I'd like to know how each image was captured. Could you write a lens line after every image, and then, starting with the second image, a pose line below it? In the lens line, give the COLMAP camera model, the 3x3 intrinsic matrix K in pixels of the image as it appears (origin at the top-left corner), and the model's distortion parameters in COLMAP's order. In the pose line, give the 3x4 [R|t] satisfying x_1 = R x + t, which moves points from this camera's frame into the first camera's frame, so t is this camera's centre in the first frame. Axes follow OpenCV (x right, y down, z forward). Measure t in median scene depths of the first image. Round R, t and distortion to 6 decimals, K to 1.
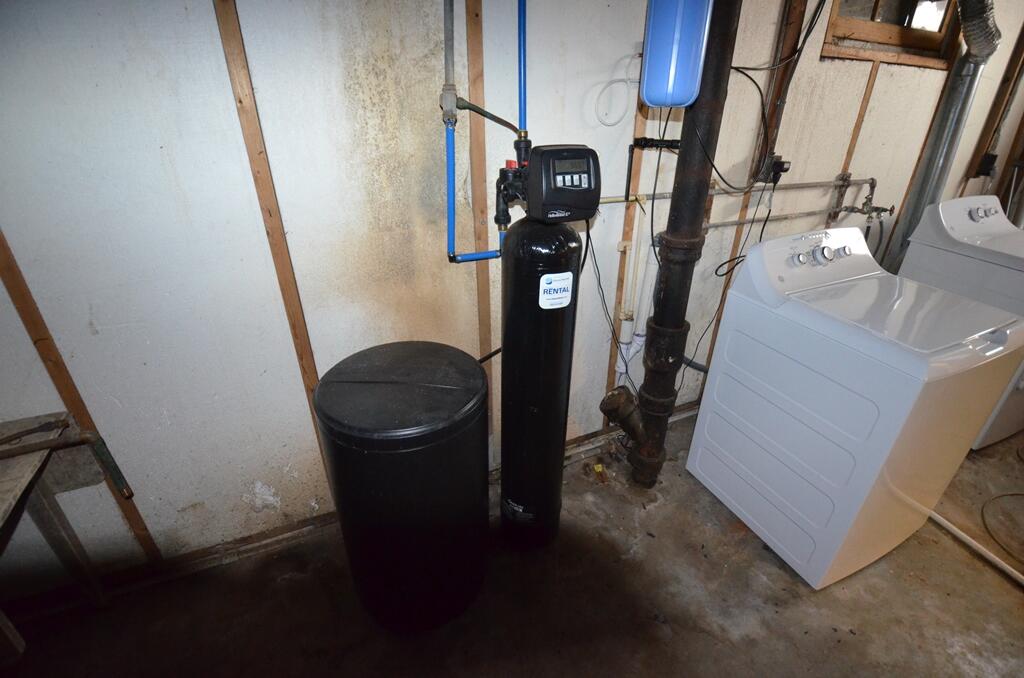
lens RADIAL K [[457.4, 0, 508.9], [0, 457.4, 341.0], [0, 0, 1]] dist [-0.032830, -0.002576]
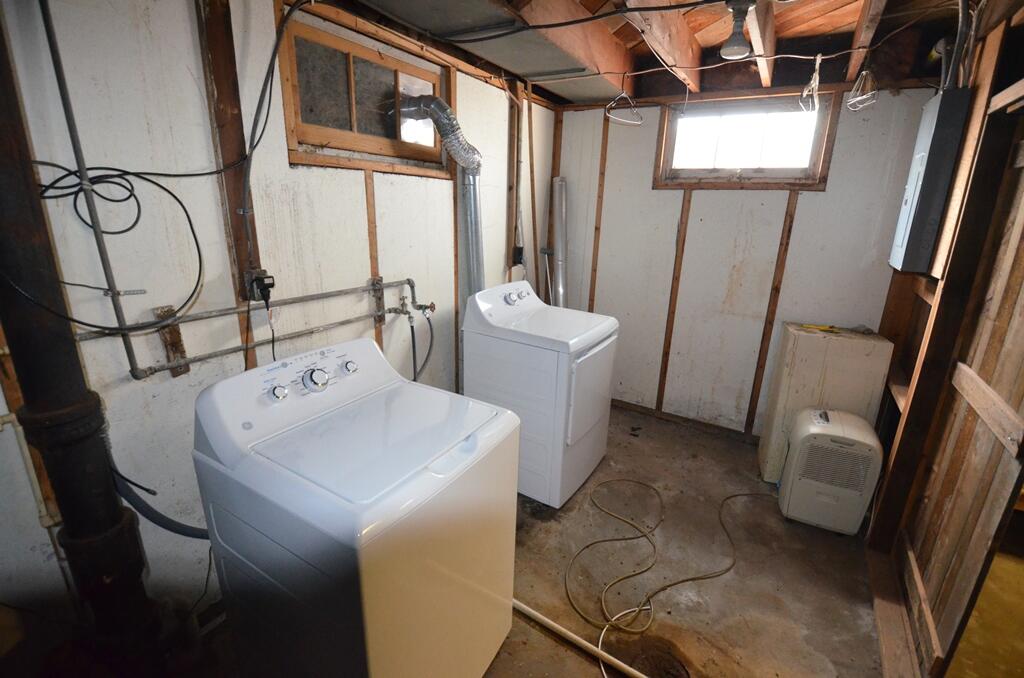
lens RADIAL K [[457.4, 0, 514.1], [0, 457.4, 341.1], [0, 0, 1]] dist [-0.032830, -0.002576]
pose [[0.797308, -0.142494, 0.586512, 0.409801], [0.249601, 0.962590, -0.105446, -0.063214], [-0.549545, 0.230467, 0.803047, 0.068174]]
